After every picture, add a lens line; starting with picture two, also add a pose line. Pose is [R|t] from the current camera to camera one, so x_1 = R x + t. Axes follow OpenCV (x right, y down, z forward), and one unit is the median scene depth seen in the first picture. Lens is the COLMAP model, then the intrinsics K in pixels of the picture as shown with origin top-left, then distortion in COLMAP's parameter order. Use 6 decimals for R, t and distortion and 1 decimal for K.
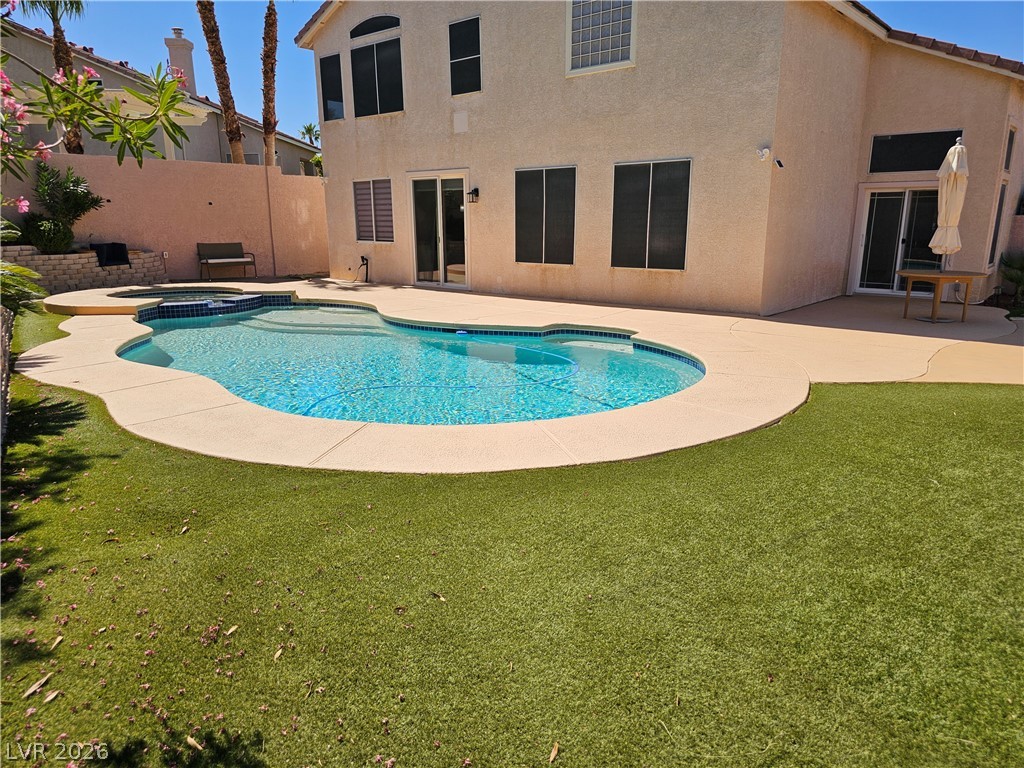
lens RADIAL K [[678.9, 0, 521.1], [0, 678.9, 407.8], [0, 0, 1]] dist [0.032997, -0.024320]
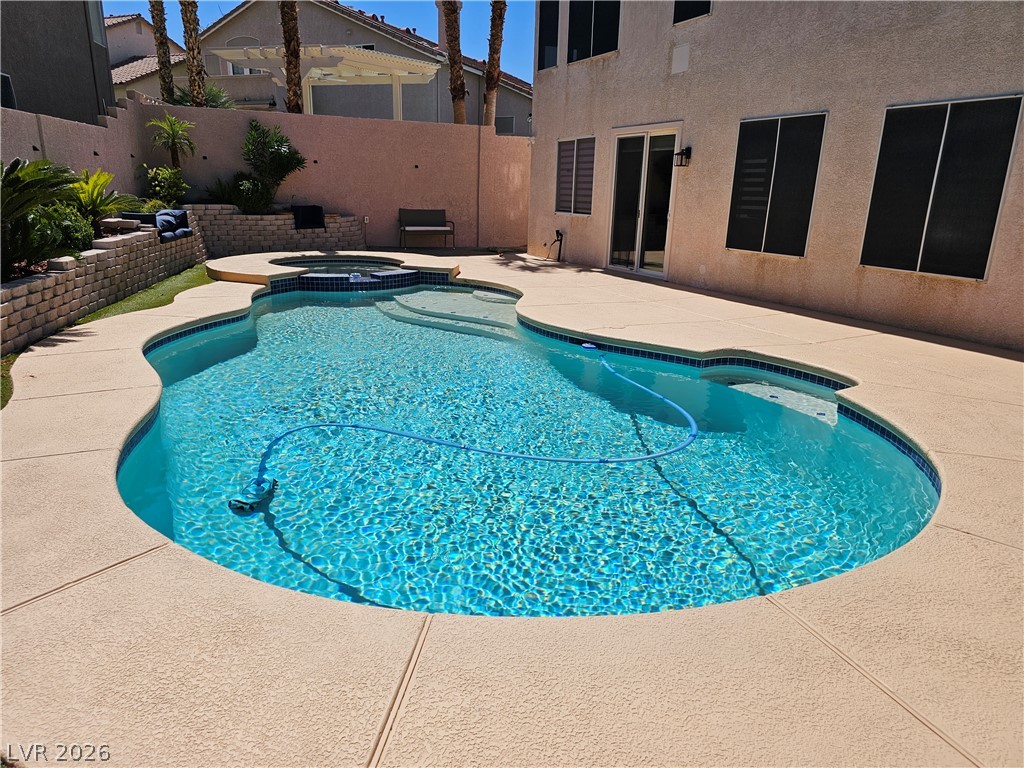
lens RADIAL K [[685.2, 0, 506.8], [0, 685.2, 402.7], [0, 0, 1]] dist [0.068196, -0.071307]
pose [[0.913146, 0.143206, -0.381648, 0.085708], [-0.131328, 0.989691, 0.057140, -0.060032], [0.385897, -0.002056, 0.922540, 0.214721]]
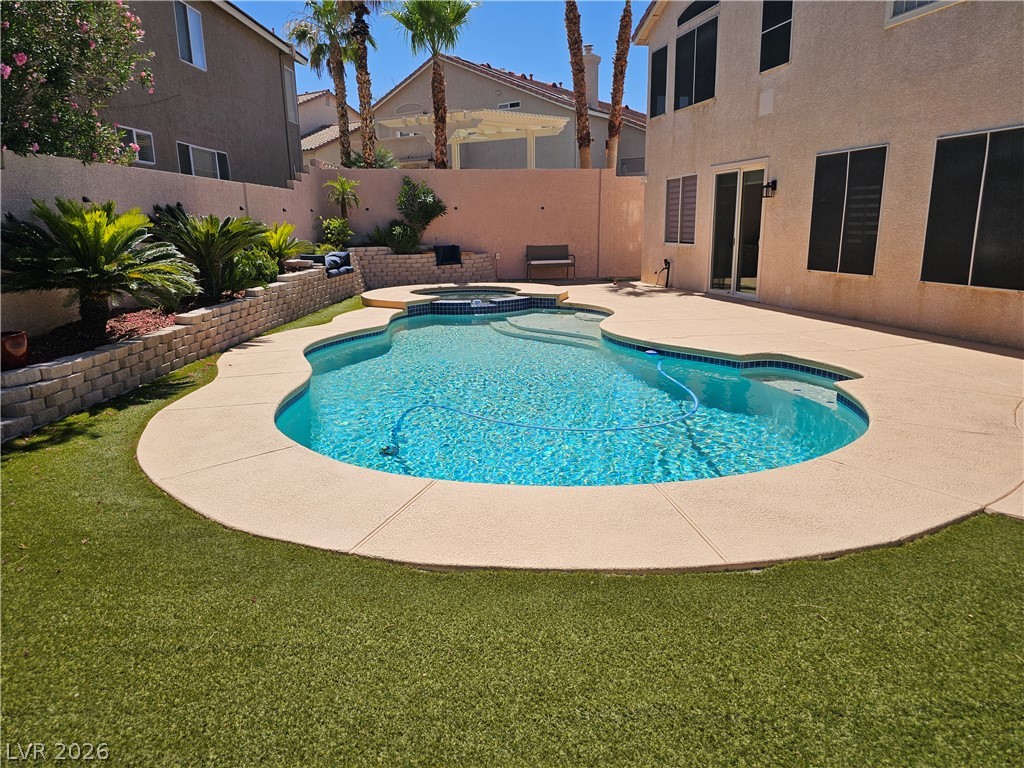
lens RADIAL K [[685.2, 0, 511.5], [0, 685.2, 392.8], [0, 0, 1]] dist [0.068196, -0.071307]
pose [[0.807854, 0.130820, -0.574681, 0.198005], [-0.143800, 0.989338, 0.023067, -0.041207], [0.571572, 0.064005, 0.818052, 0.147017]]
